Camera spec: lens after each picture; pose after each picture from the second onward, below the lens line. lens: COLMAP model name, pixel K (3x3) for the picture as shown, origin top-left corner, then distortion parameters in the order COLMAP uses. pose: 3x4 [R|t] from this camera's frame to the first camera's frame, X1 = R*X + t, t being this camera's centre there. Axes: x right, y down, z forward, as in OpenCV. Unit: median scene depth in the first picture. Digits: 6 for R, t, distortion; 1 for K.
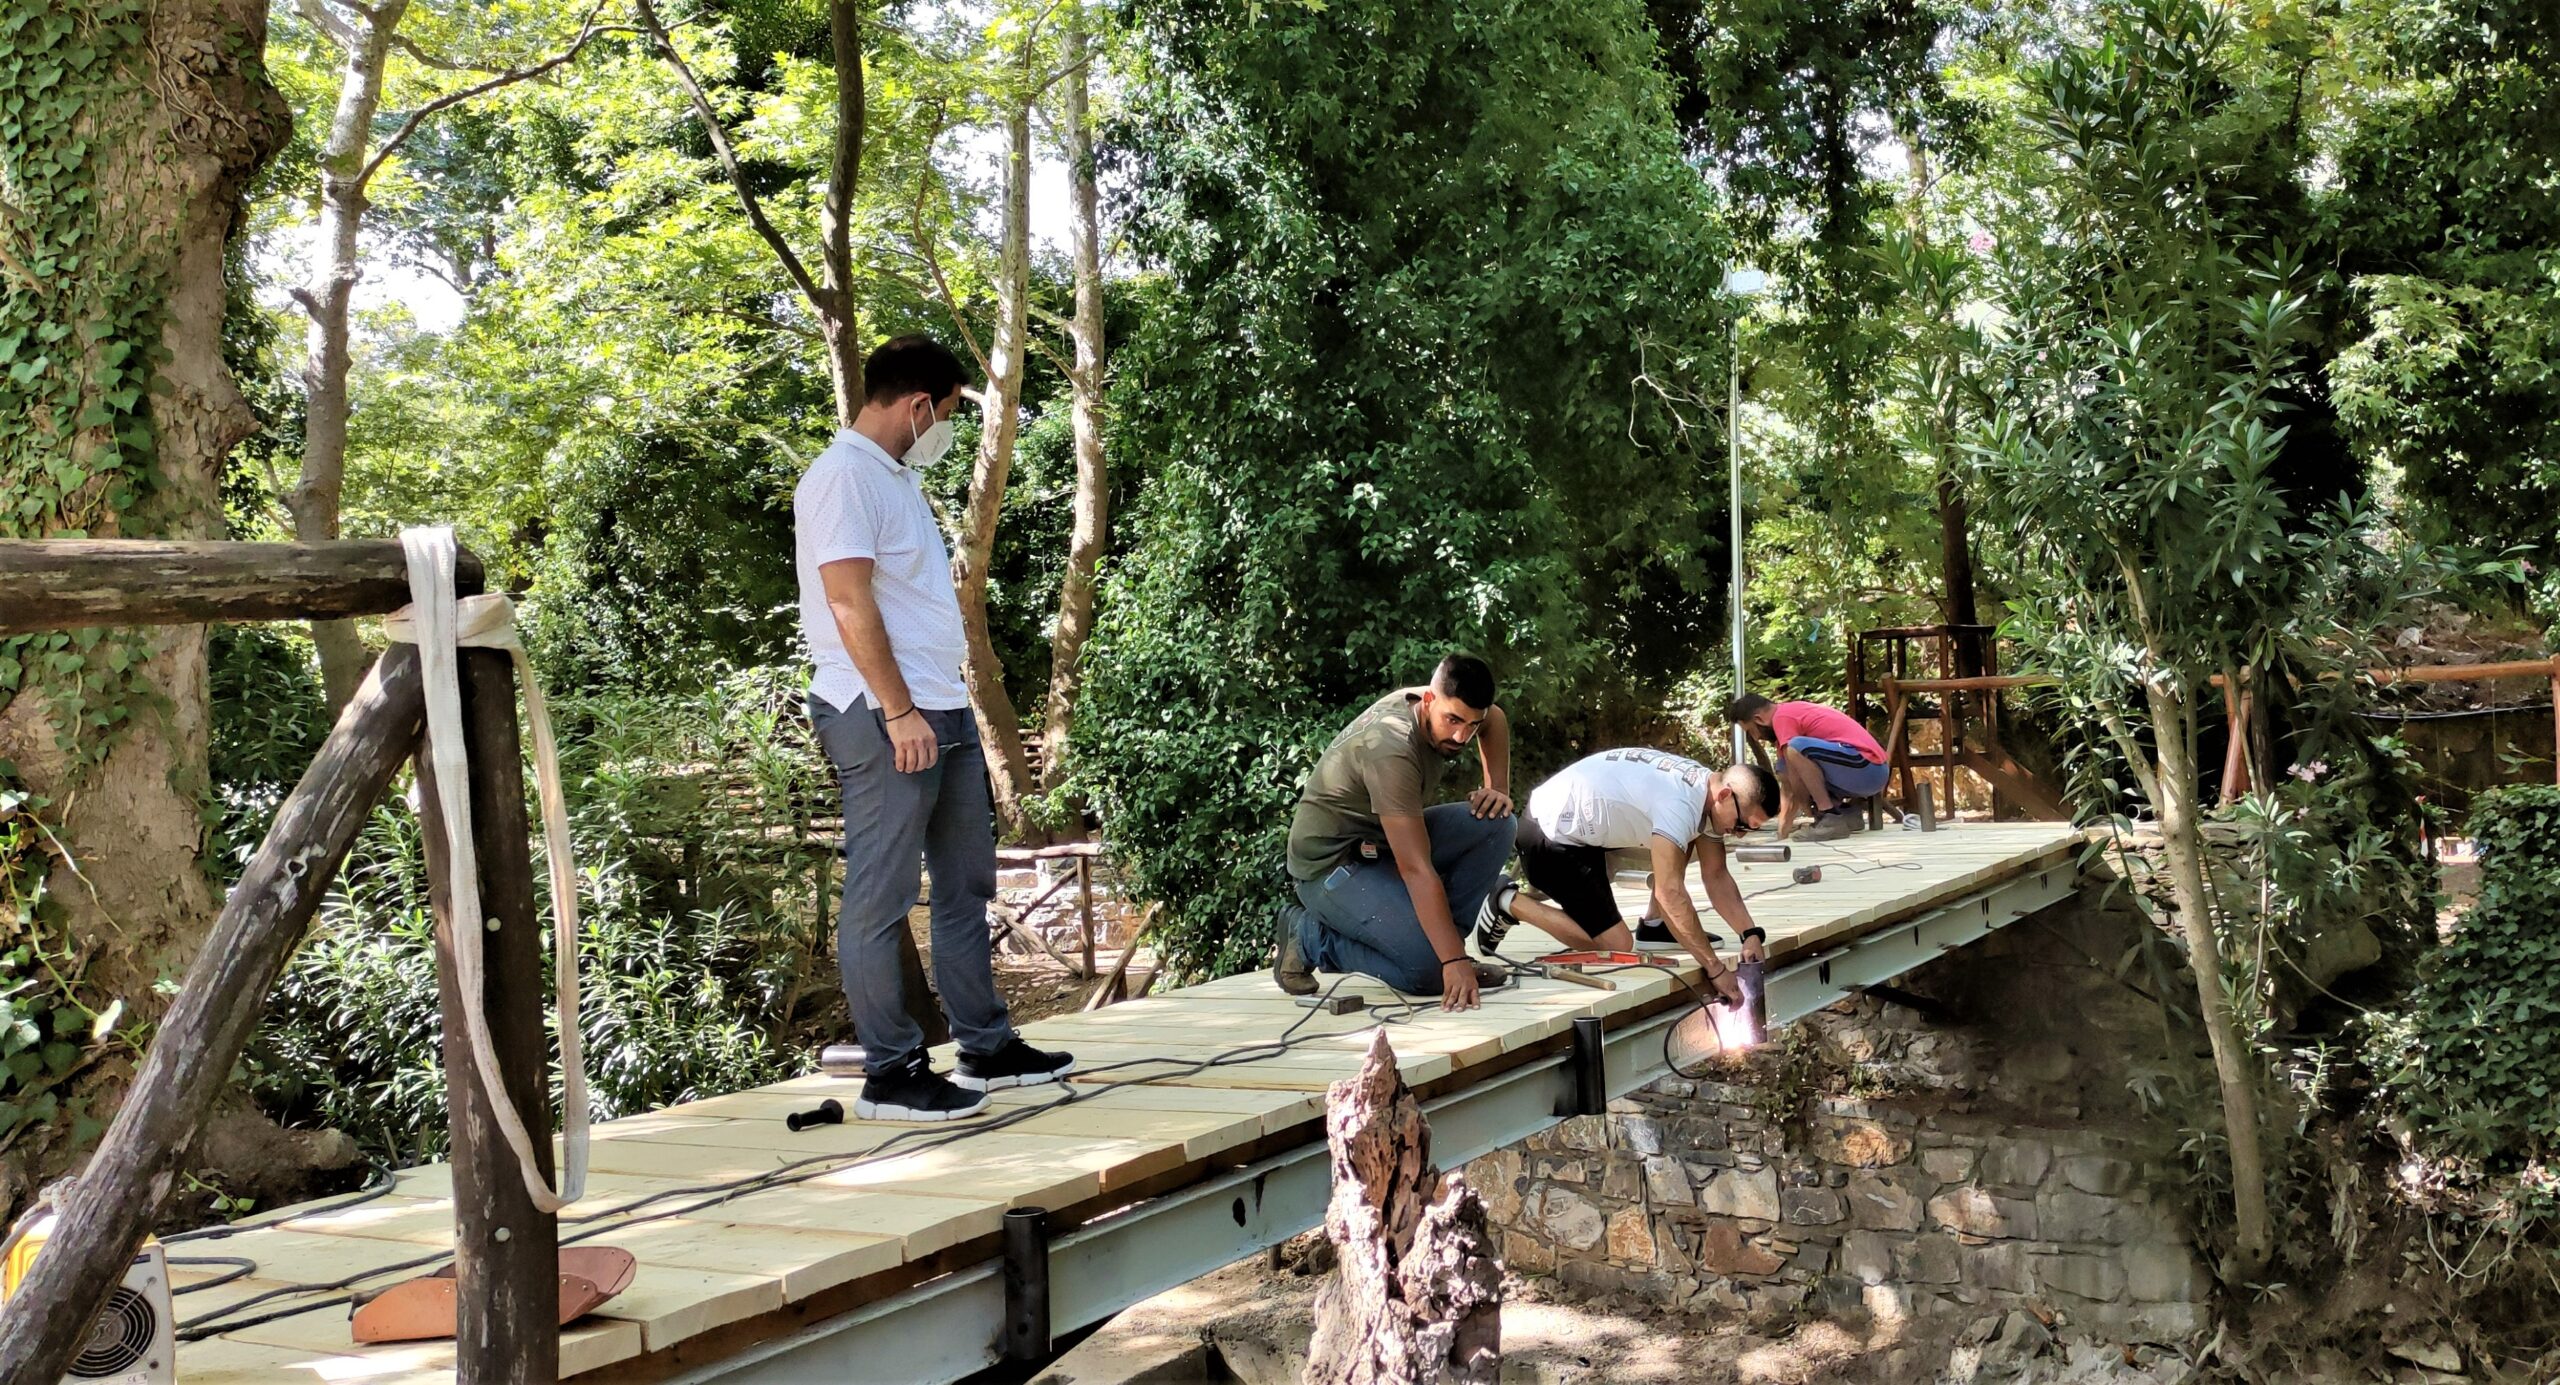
lens RADIAL K [[2836.8, 0, 1343.0], [0, 2836.8, 703.9], [0, 0, 1]] dist [0.079382, -0.025210]
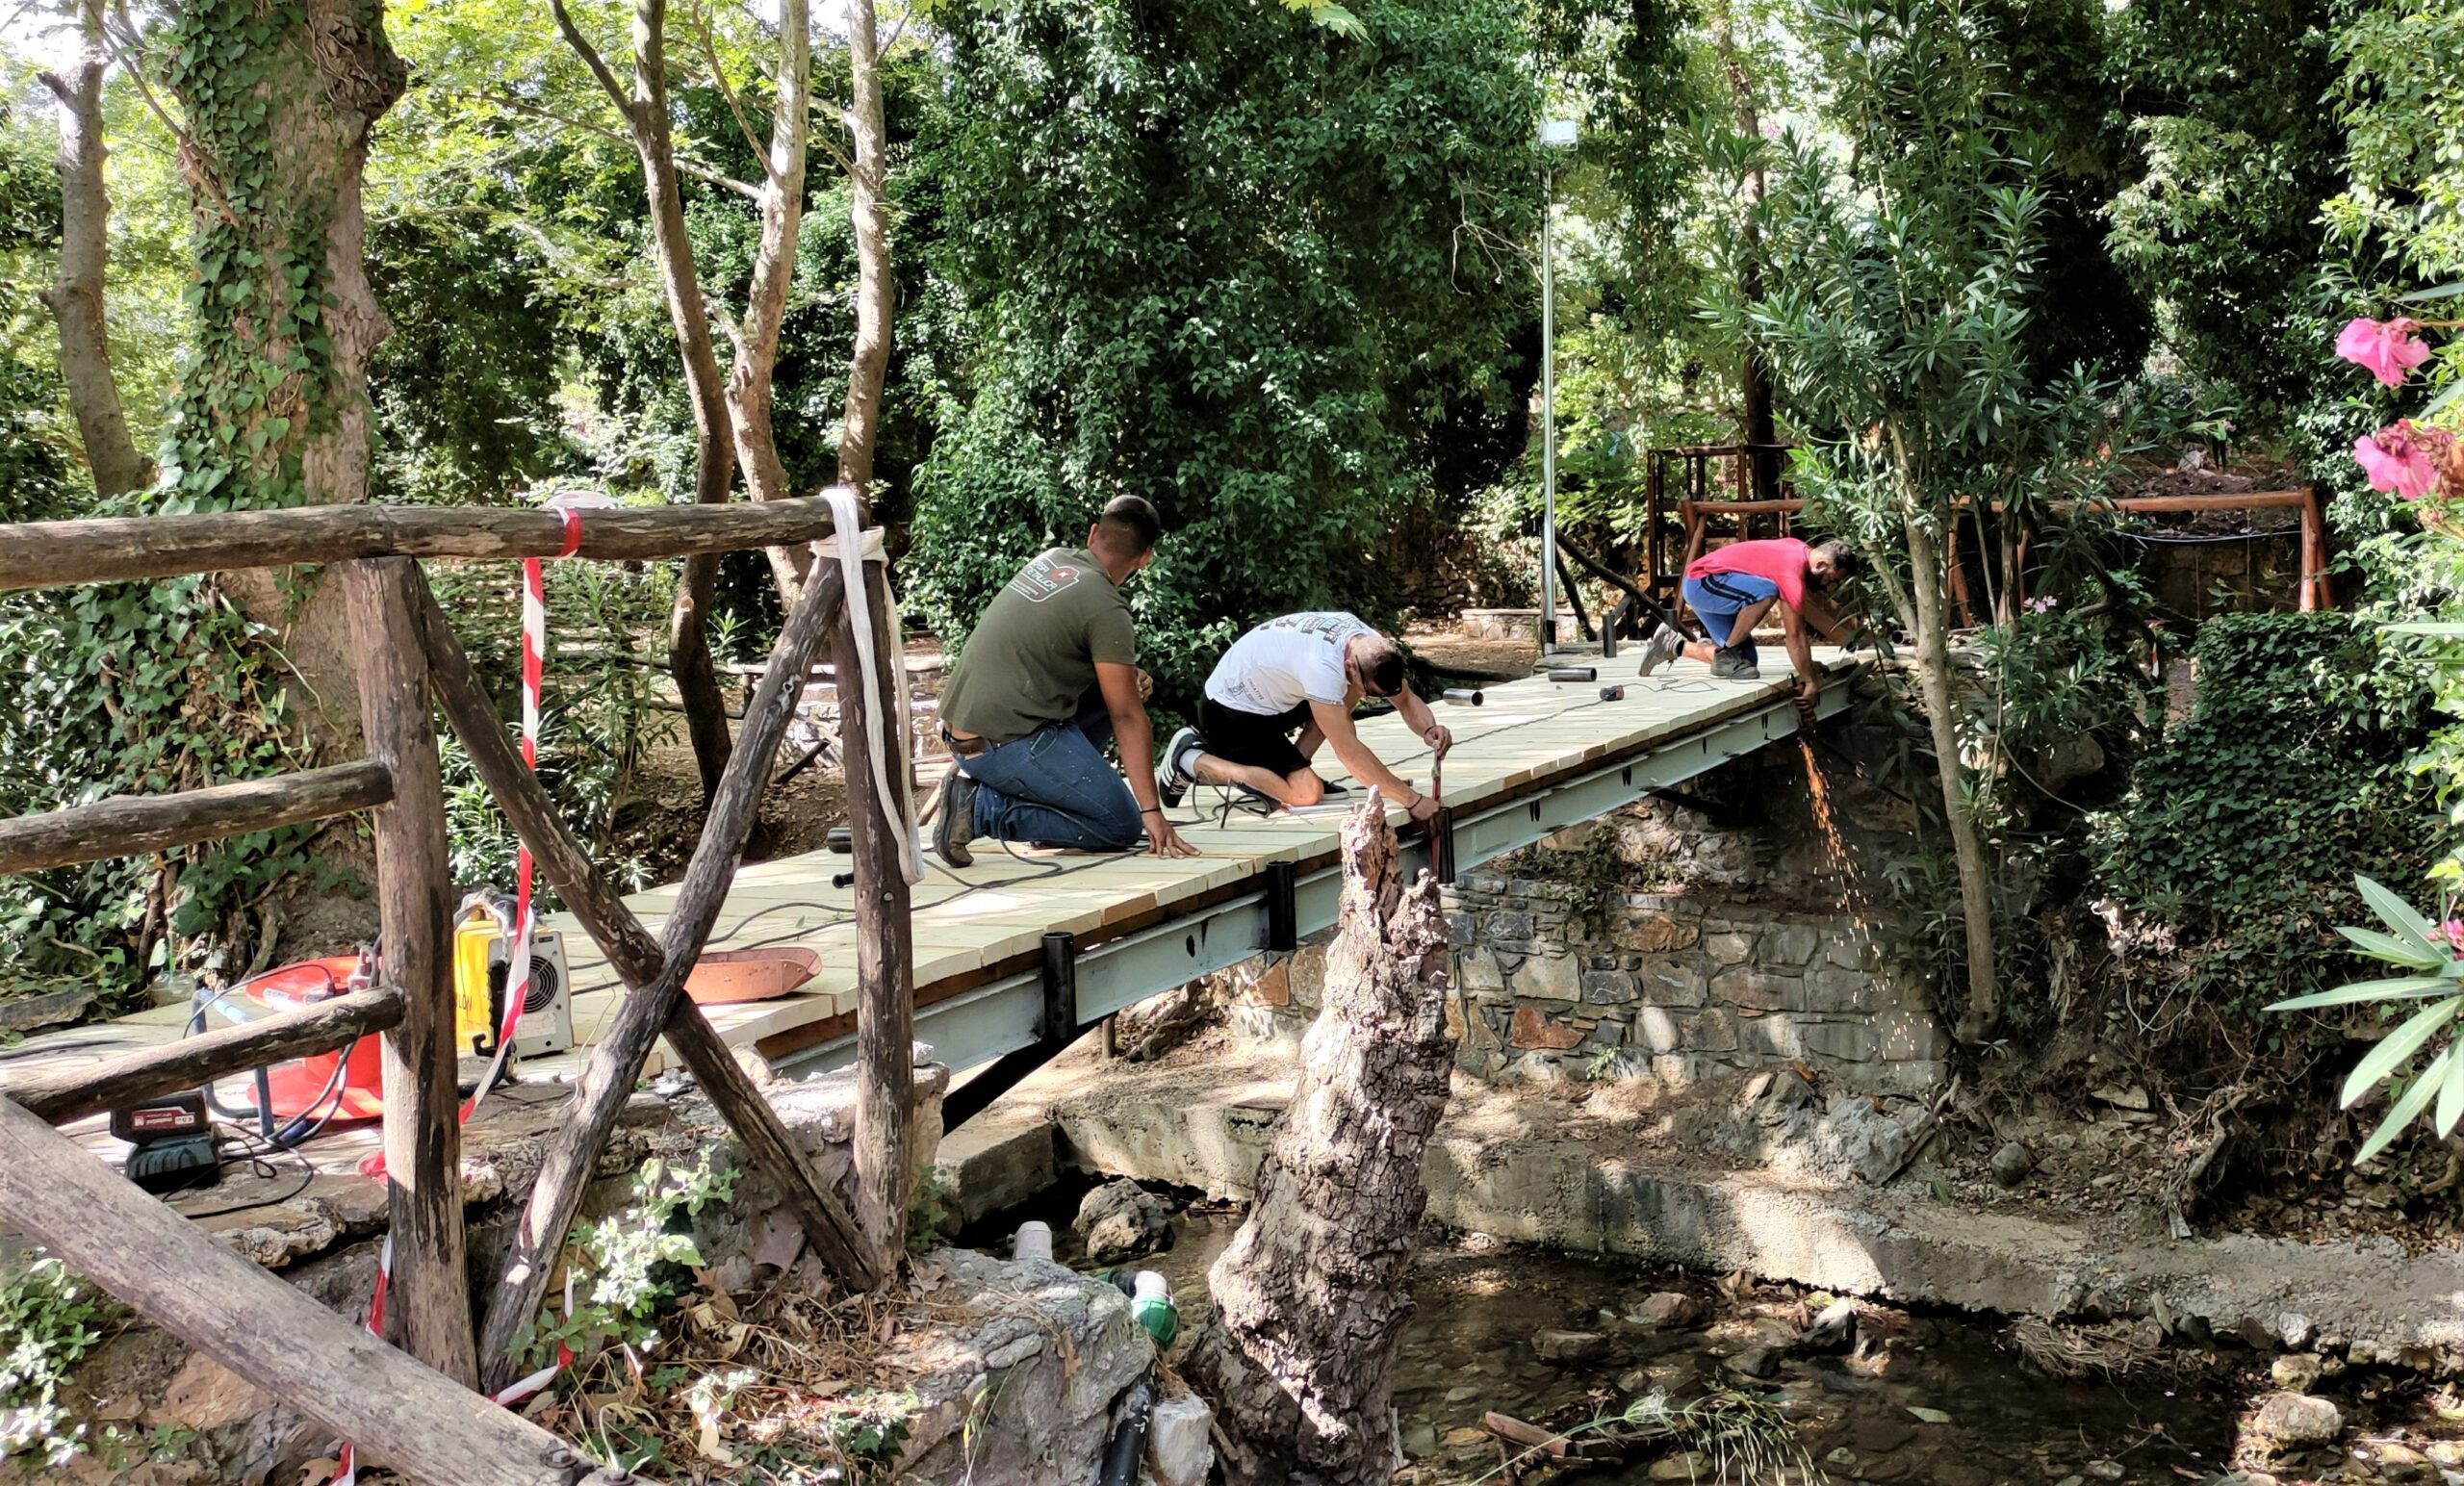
lens RADIAL K [[3680.2, 0, 1232.0], [0, 3680.2, 743.0], [0, 0, 1]] dist [0.103205, 0.010003]
pose [[0.997804, 0.002322, 0.066189, -0.079361], [-0.007244, 0.997216, 0.074219, -0.026161], [-0.065833, -0.074536, 0.995043, -0.424186]]
